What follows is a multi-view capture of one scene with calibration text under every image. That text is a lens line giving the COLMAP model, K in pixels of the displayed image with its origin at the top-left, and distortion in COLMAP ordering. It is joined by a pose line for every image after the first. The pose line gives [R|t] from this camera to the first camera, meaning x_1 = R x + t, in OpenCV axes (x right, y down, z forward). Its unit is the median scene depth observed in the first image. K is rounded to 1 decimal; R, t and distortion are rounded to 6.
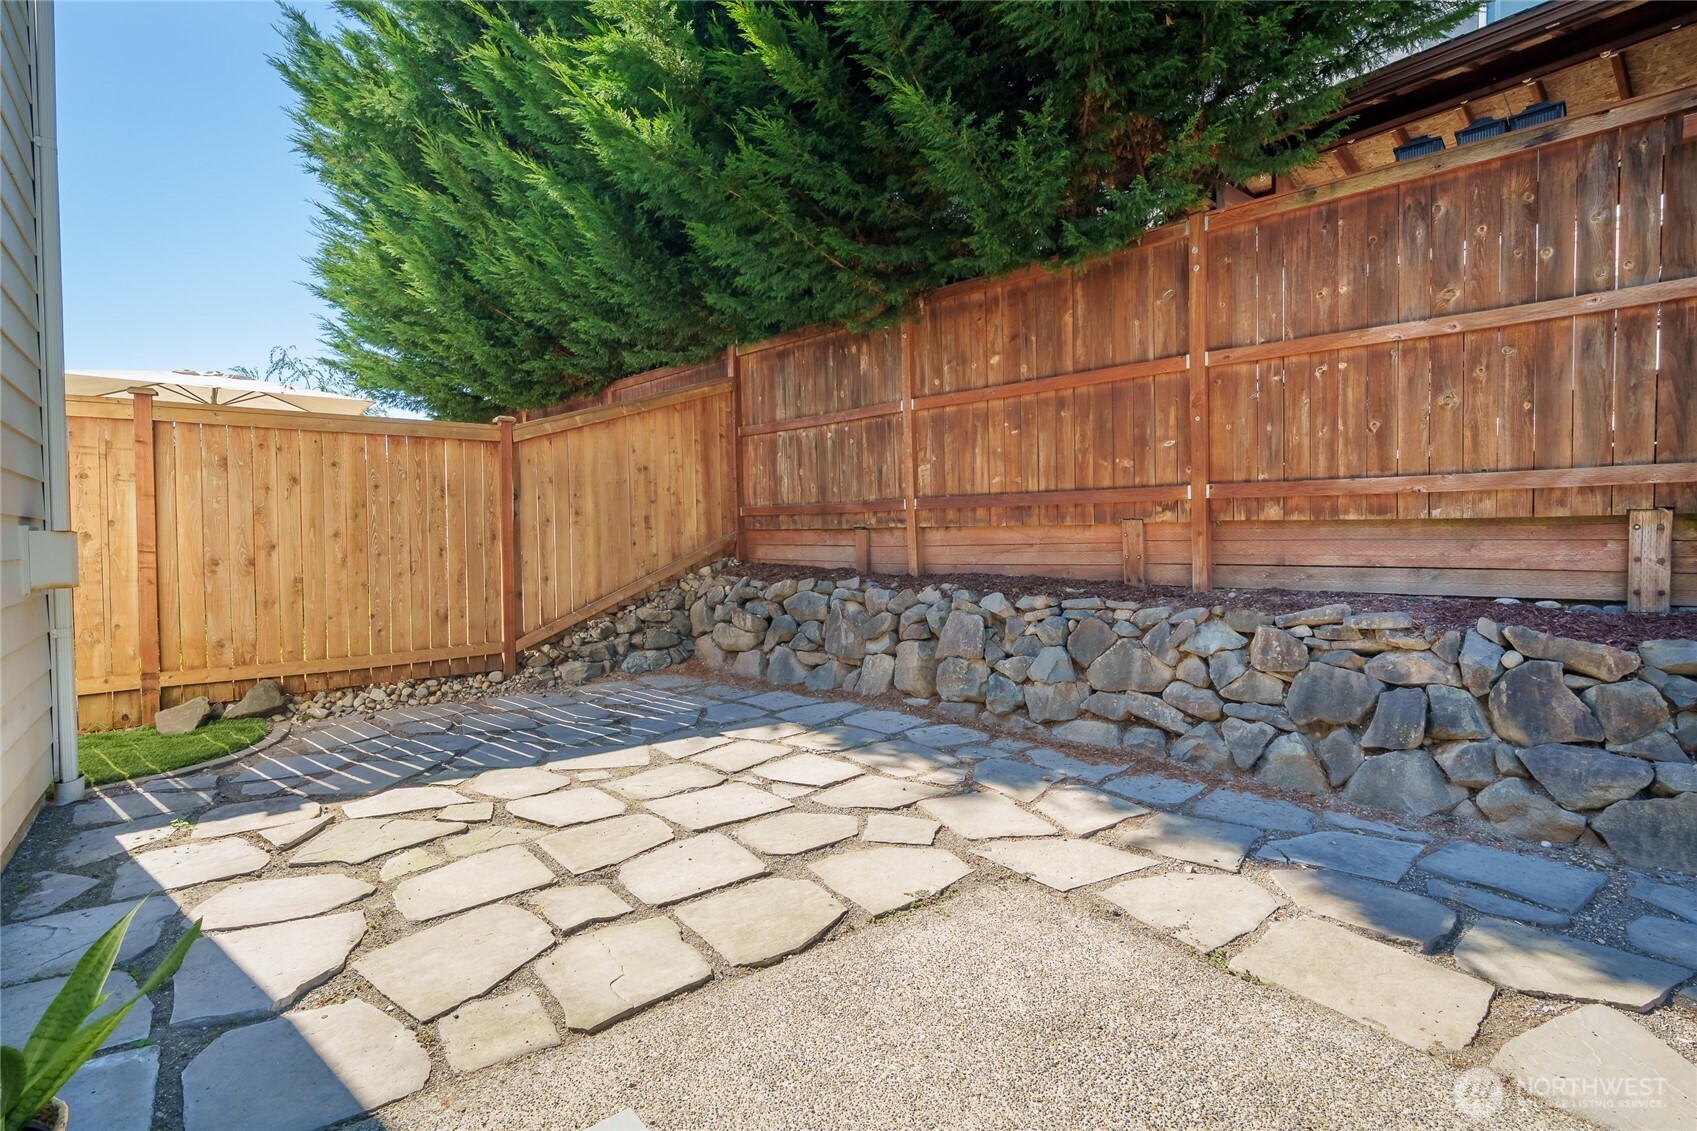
lens RADIAL K [[814.1, 0, 842.2], [0, 814.1, 560.4], [0, 0, 1]] dist [-0.005946, 0.001728]
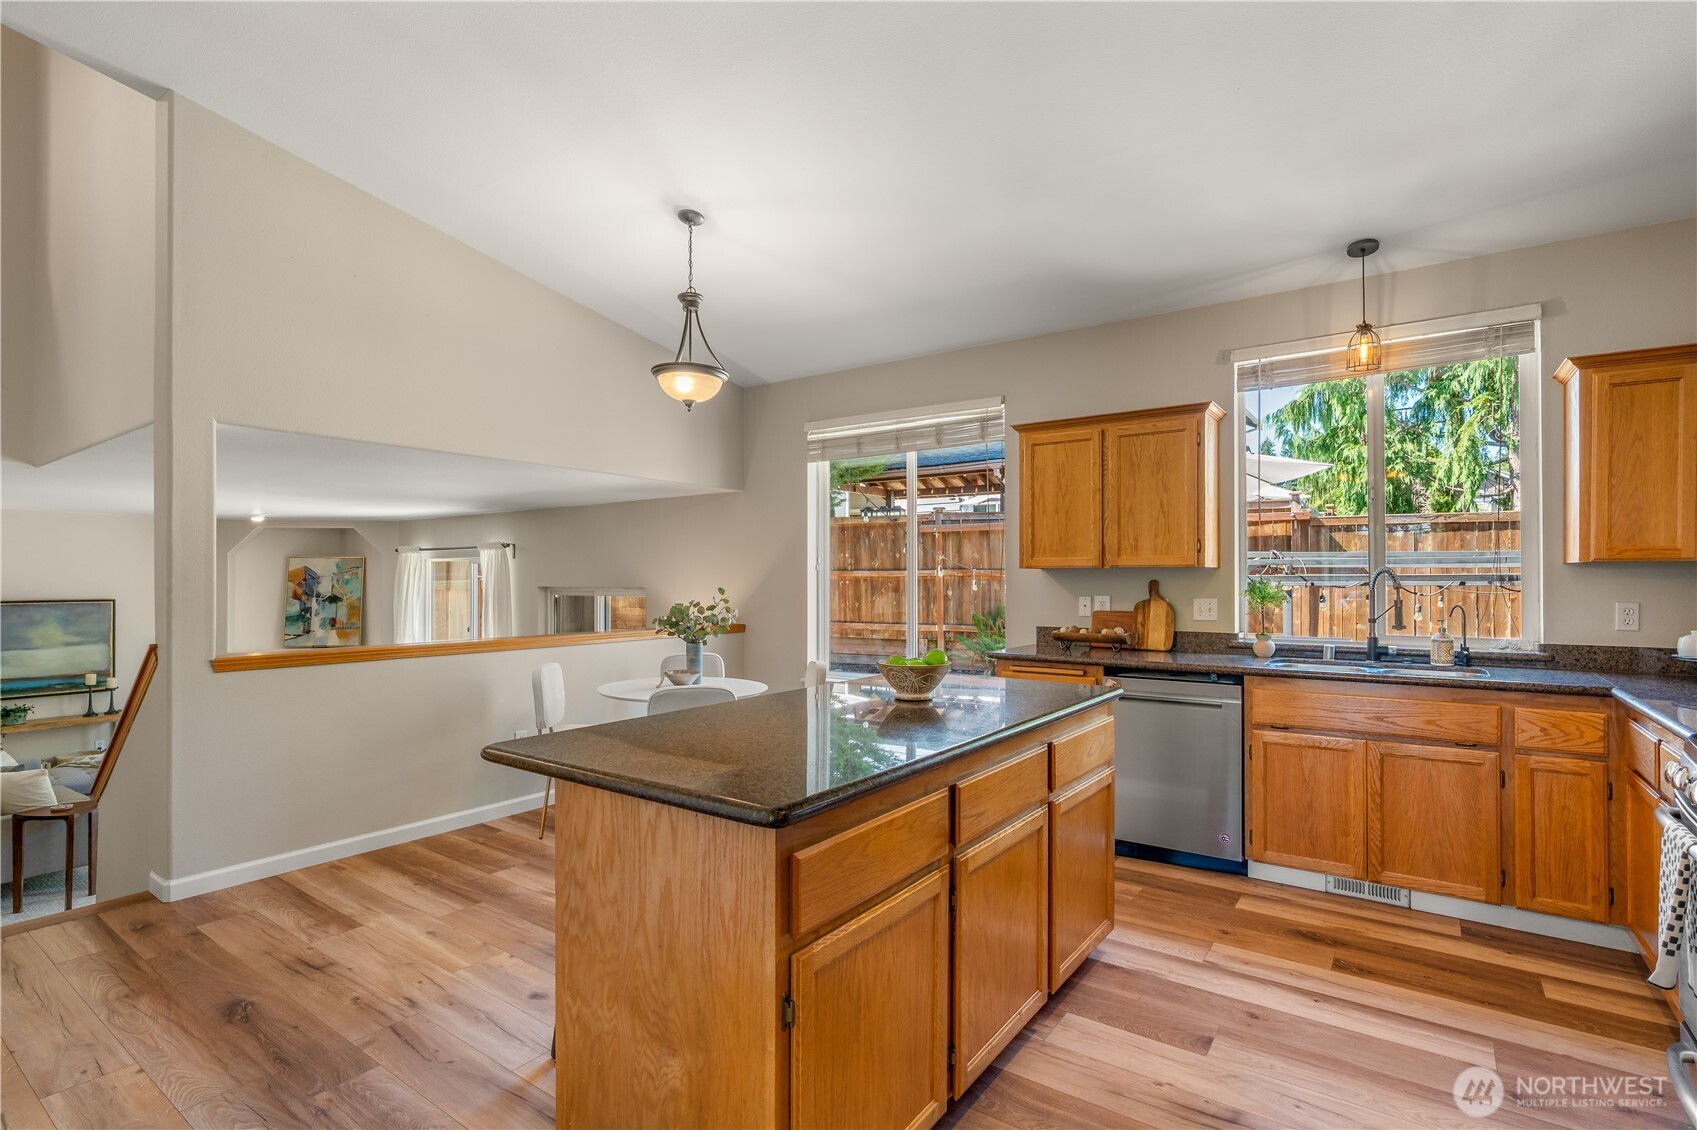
lens RADIAL K [[814.1, 0, 849.3], [0, 814.1, 579.0], [0, 0, 1]] dist [-0.005946, 0.001728]
pose [[0.957156, 0.002378, 0.289563, -0.163305], [0.004147, 0.999751, -0.021918, -0.165884], [-0.289543, 0.022180, 0.956908, -1.465386]]
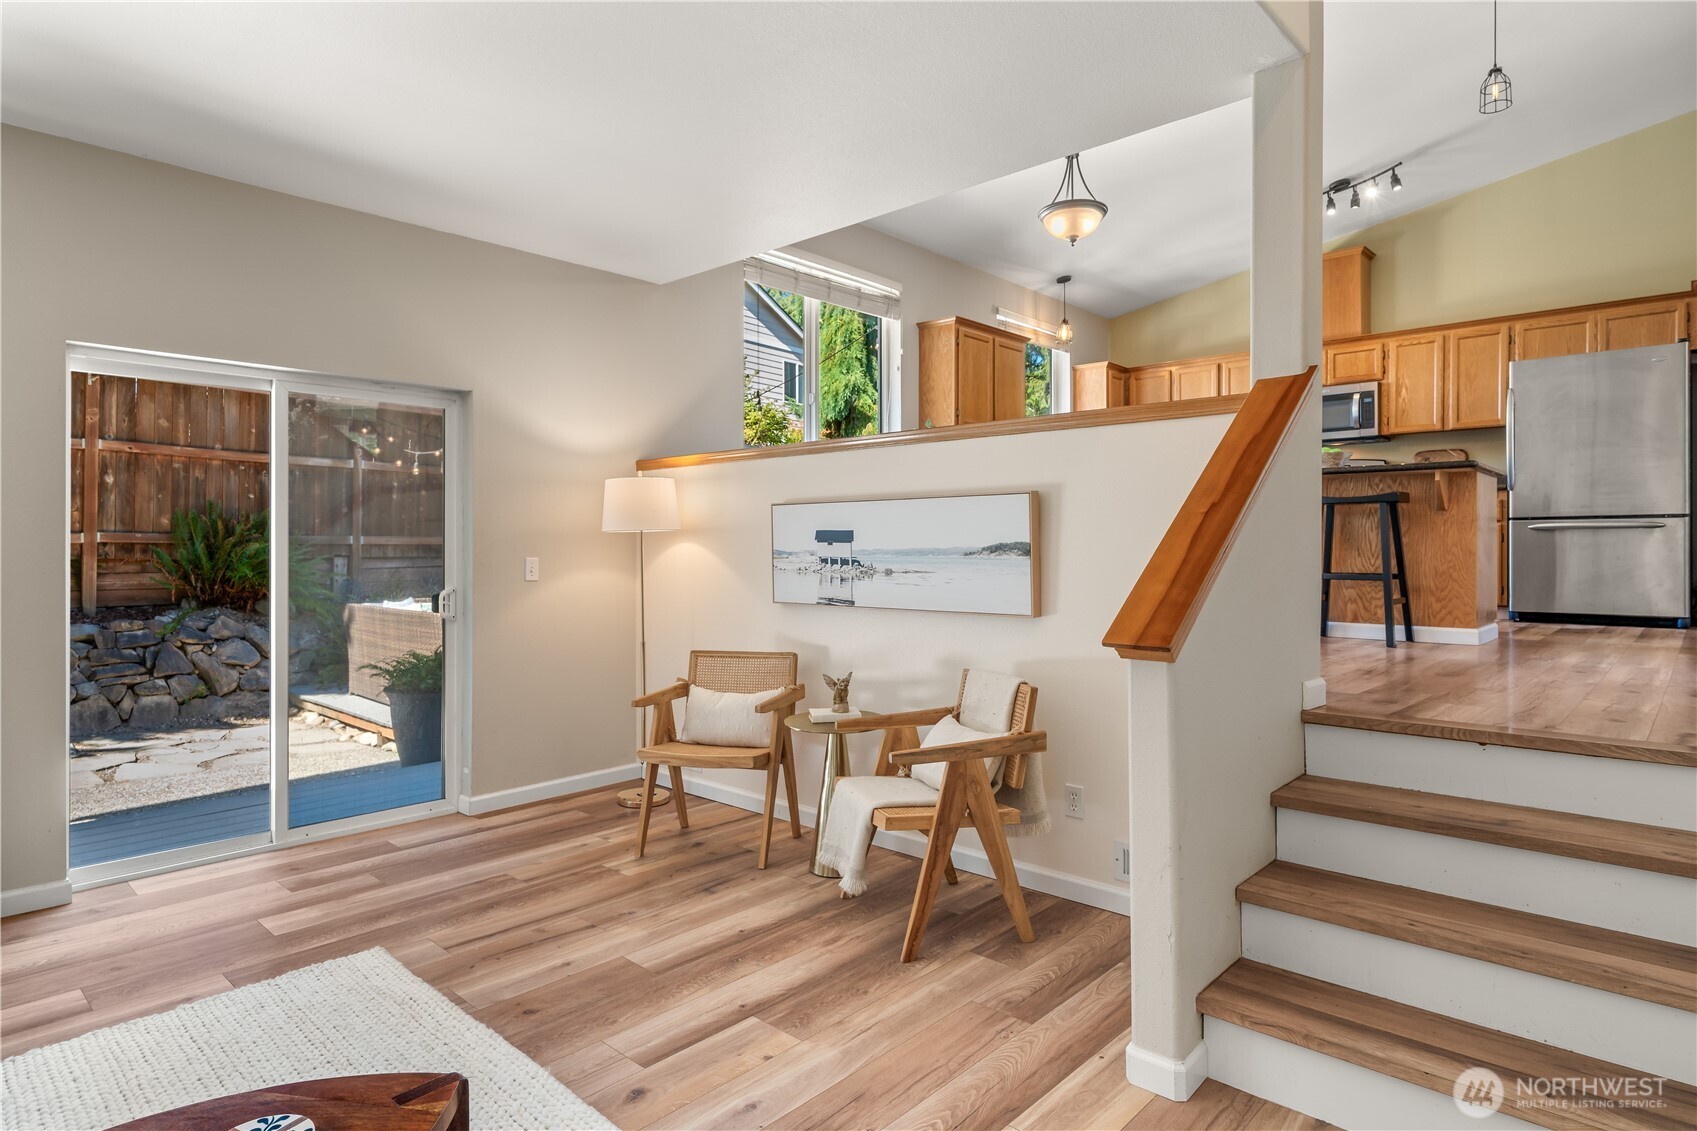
lens RADIAL K [[939.9, 0, 842.6], [0, 939.9, 551.3], [0, 0, 1]] dist [-0.001098, -0.000652]
pose [[-0.165975, -0.000124, 0.986130, -1.006996], [0.023540, 0.999715, 0.004087, -0.030720], [-0.985849, 0.023892, -0.165925, -0.307461]]
